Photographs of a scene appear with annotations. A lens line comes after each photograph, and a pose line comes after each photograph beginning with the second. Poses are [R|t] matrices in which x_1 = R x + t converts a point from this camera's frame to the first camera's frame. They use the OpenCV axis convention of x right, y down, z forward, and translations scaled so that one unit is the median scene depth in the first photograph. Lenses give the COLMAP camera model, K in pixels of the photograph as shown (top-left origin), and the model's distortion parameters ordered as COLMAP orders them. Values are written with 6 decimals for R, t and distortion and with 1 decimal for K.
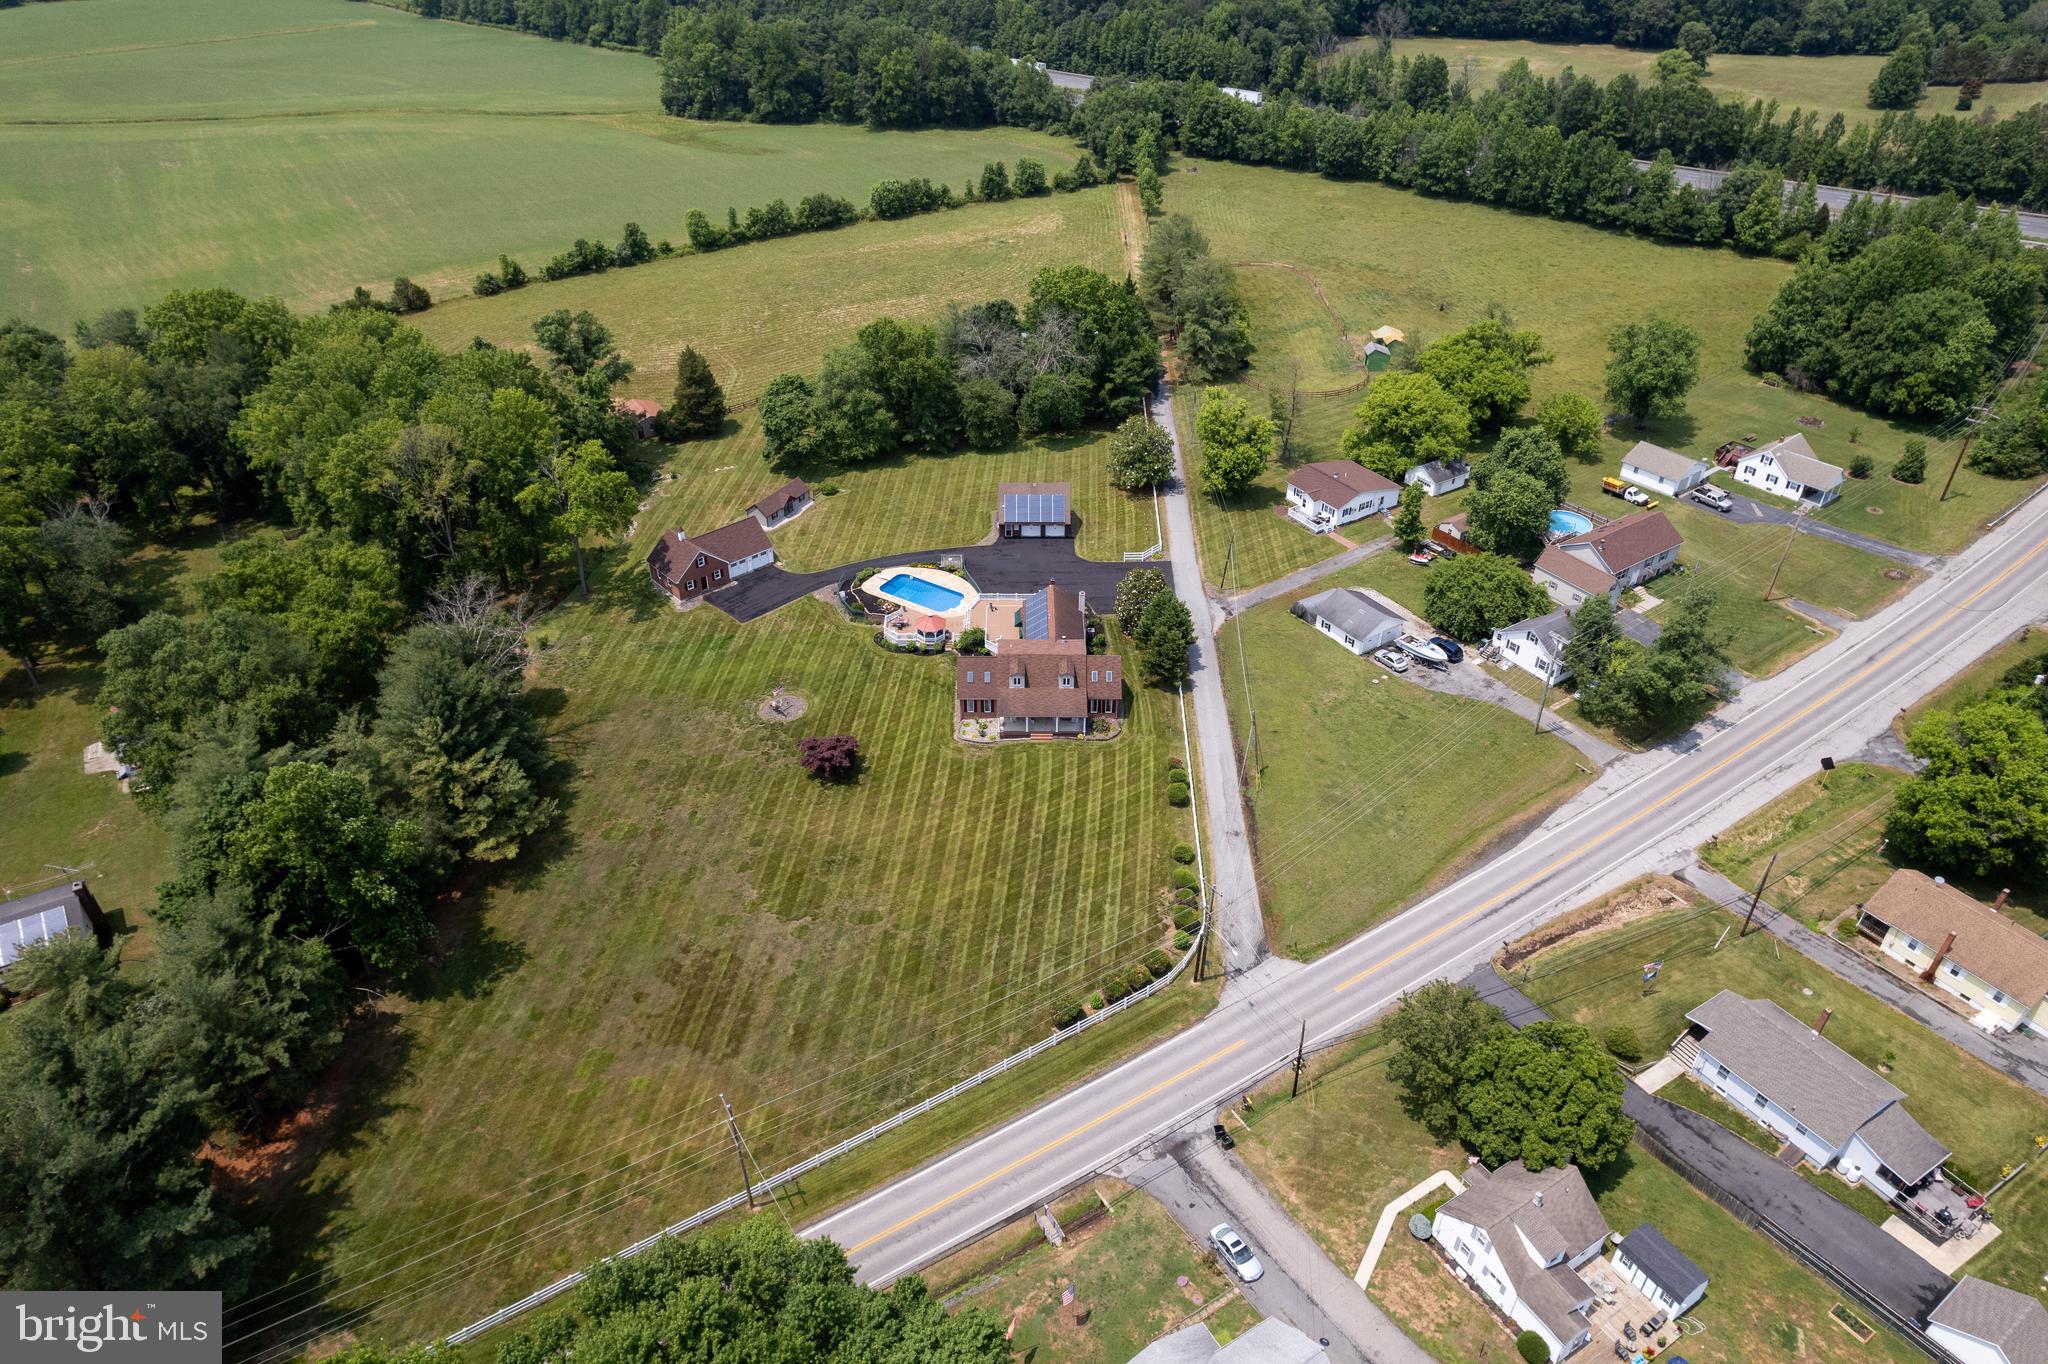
lens RADIAL K [[1328.1, 0, 1018.9], [0, 1328.1, 713.4], [0, 0, 1]] dist [-0.084216, 0.094399]
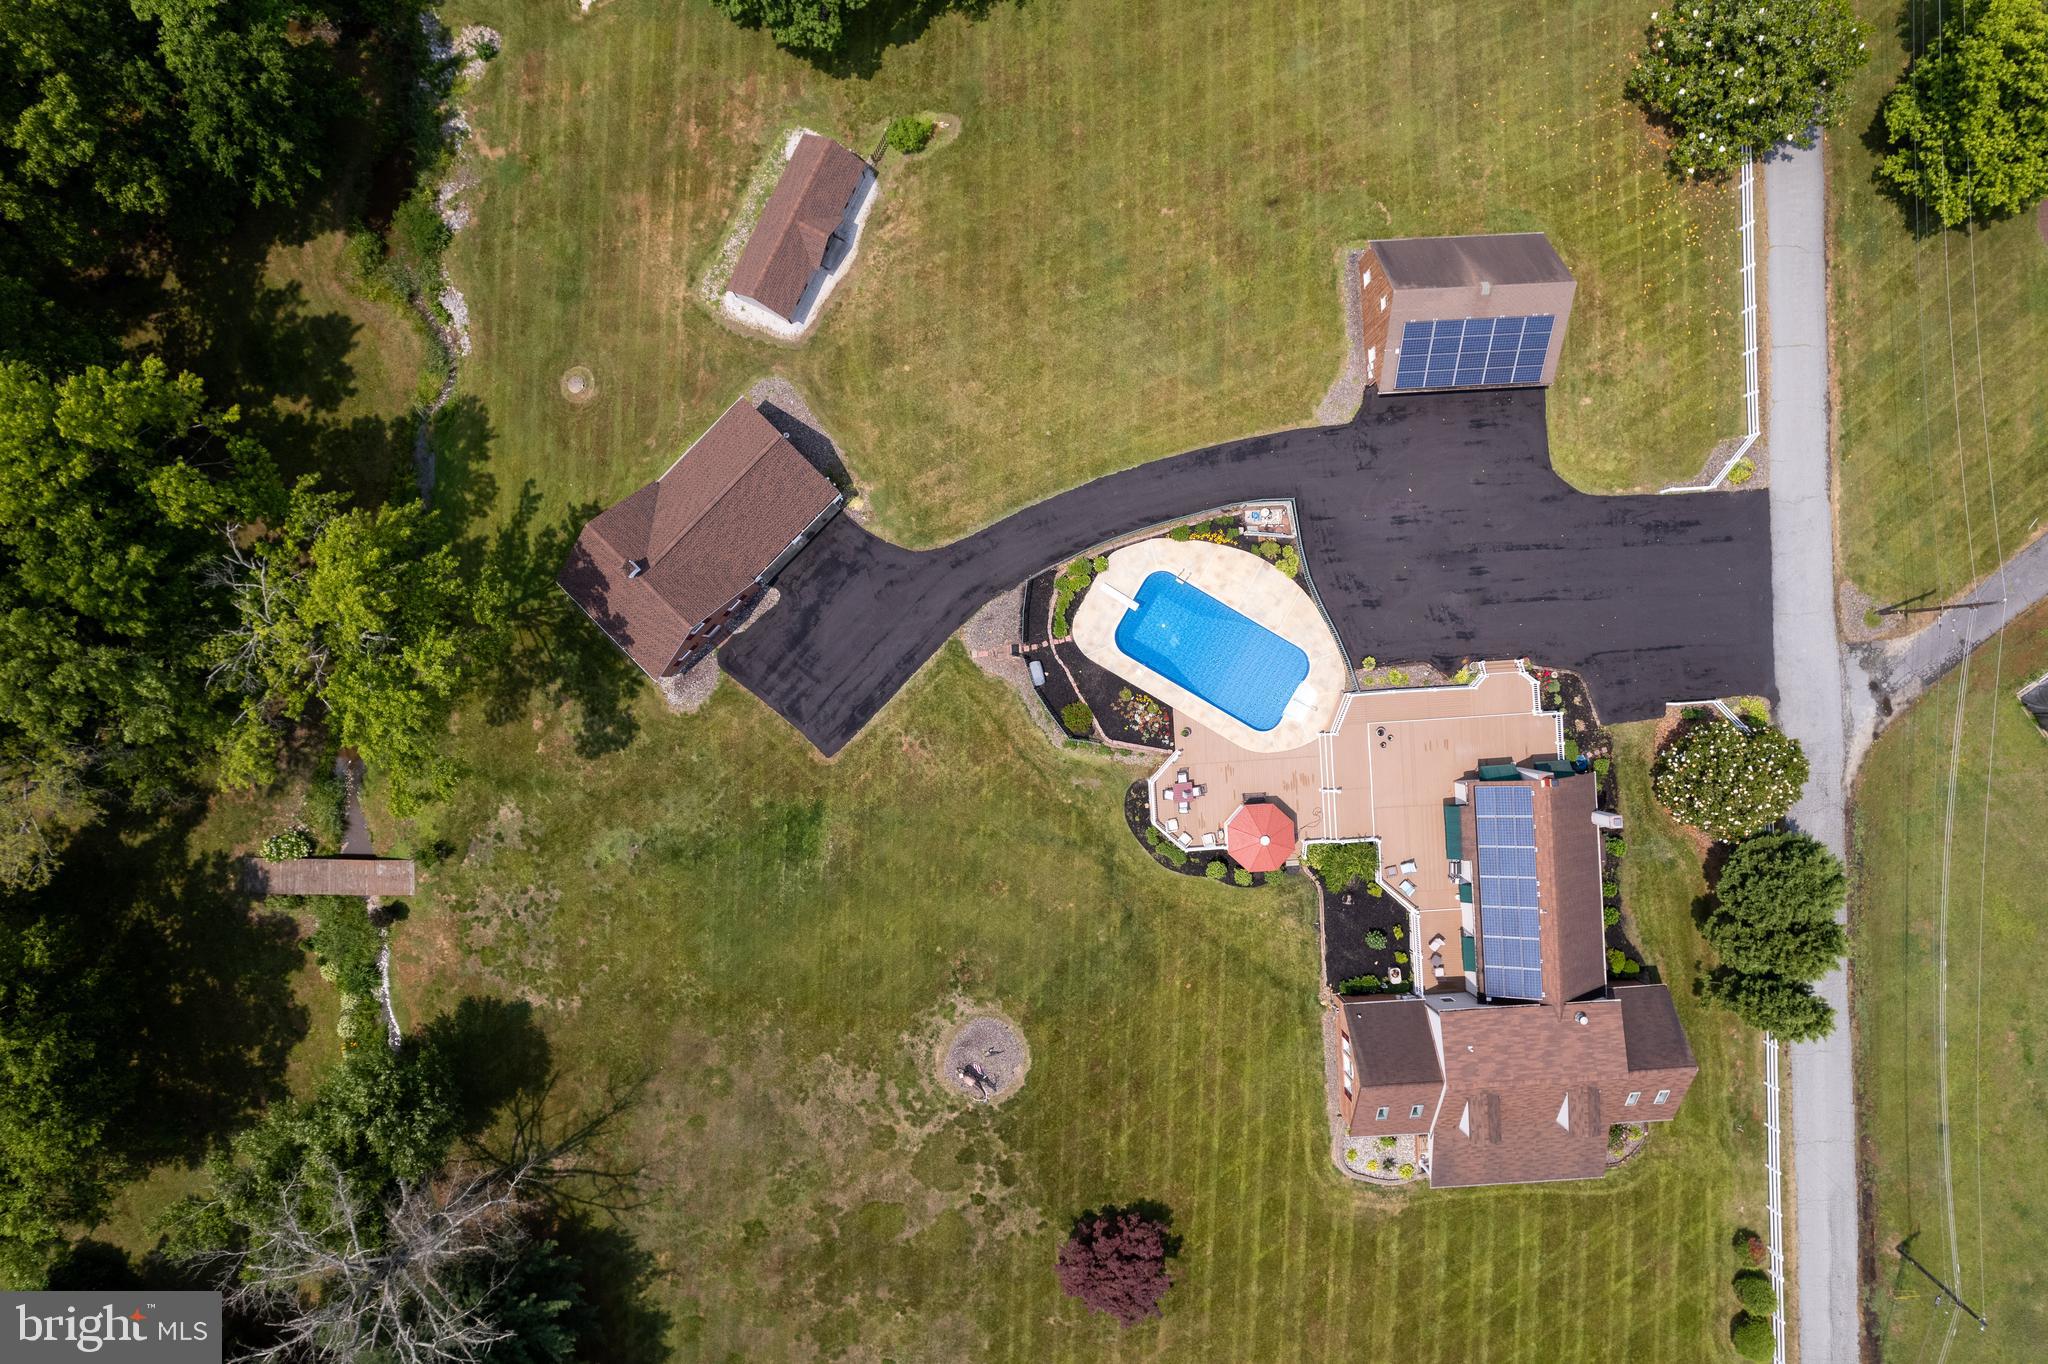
lens RADIAL K [[1328.1, 0, 1018.9], [0, 1328.1, 713.4], [0, 0, 1]] dist [-0.084216, 0.094399]
pose [[0.997999, -0.063183, -0.002241, -0.139797], [0.038301, 0.576034, 0.816528, -0.448246], [-0.050300, -0.814980, 0.577301, 0.733960]]
